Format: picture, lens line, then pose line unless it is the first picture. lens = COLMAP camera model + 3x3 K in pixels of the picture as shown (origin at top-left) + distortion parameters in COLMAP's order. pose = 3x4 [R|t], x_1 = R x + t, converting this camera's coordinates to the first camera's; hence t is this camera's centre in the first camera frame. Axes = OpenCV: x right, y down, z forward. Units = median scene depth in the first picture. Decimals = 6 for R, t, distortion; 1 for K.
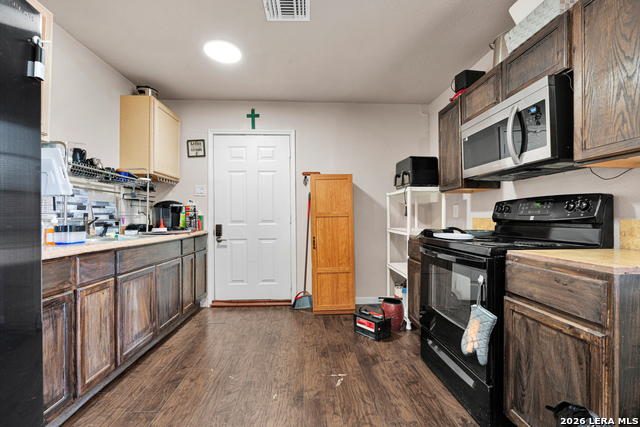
lens RADIAL K [[280.5, 0, 319.4], [0, 280.5, 218.3], [0, 0, 1]] dist [-0.000035, -0.000011]
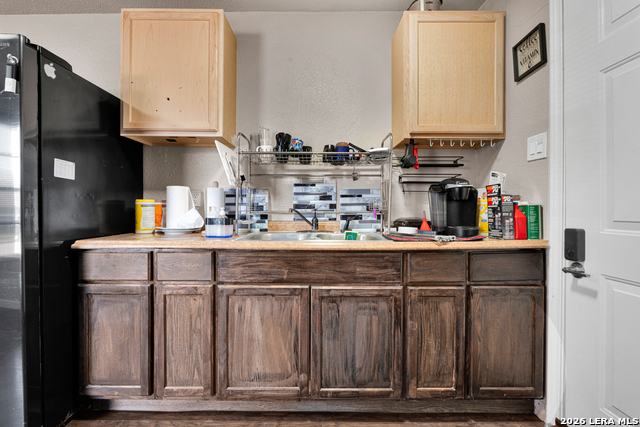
lens RADIAL K [[287.5, 0, 319.5], [0, 287.5, 207.1], [0, 0, 1]] dist [0.000005, -0.000015]
pose [[-0.063008, 0.006291, -0.997993, 0.055832], [0.001803, 0.999979, 0.006190, -0.013586], [0.998011, -0.001409, -0.063018, 0.977390]]
